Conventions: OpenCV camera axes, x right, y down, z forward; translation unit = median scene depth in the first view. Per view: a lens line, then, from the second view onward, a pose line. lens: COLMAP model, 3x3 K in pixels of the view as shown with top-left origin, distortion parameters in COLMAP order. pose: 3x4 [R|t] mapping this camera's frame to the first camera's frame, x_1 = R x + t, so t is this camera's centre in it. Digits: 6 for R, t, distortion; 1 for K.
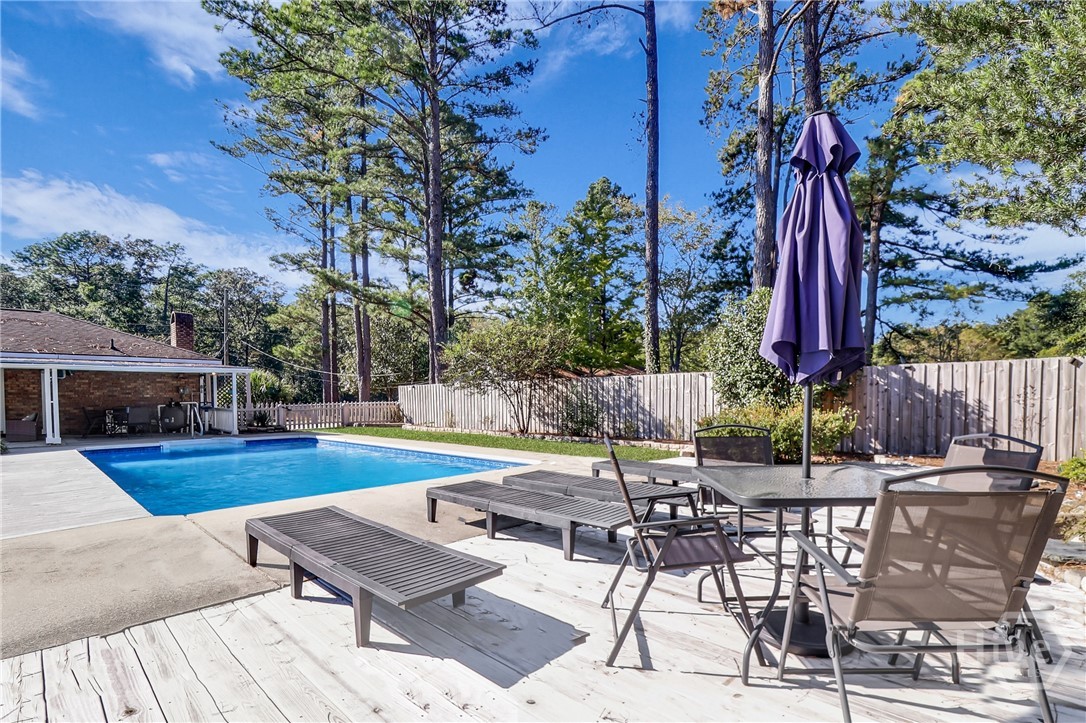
lens RADIAL K [[504.9, 0, 556.2], [0, 504.9, 411.9], [0, 0, 1]] dist [-0.001758, -0.011793]
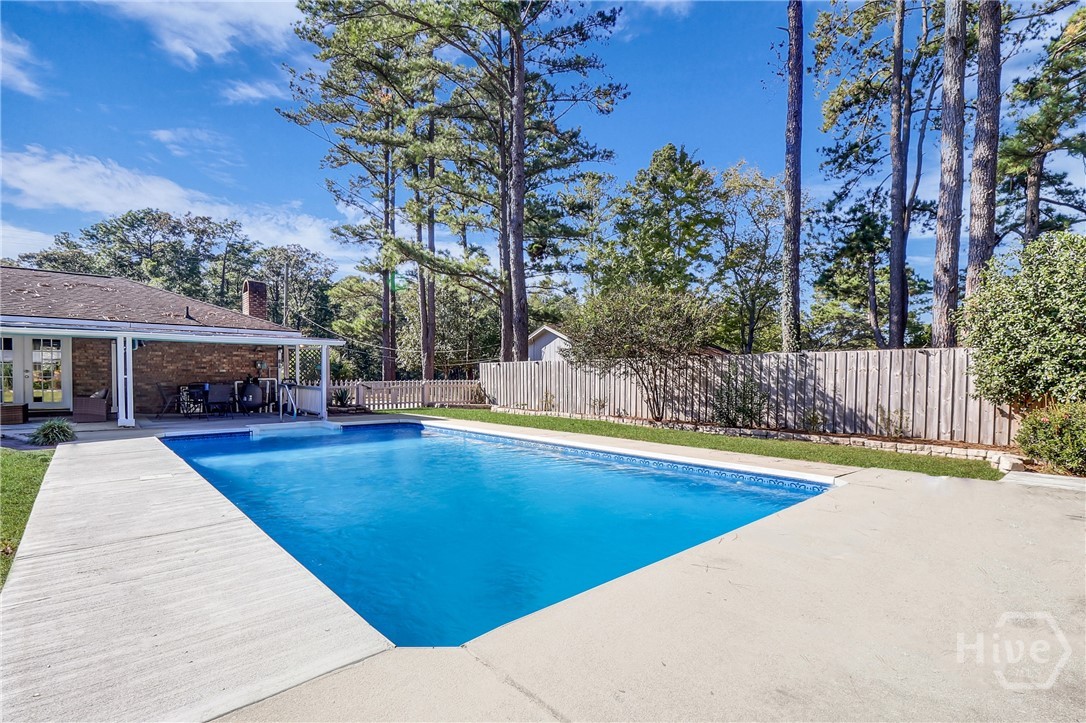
lens RADIAL K [[505.1, 0, 548.7], [0, 505.1, 389.6], [0, 0, 1]] dist [-0.000222, -0.012942]
pose [[0.996955, 0.014159, -0.076686, -0.088217], [-0.014367, 0.999894, -0.002160, -0.002488], [0.076648, 0.003255, 0.997053, 0.078566]]
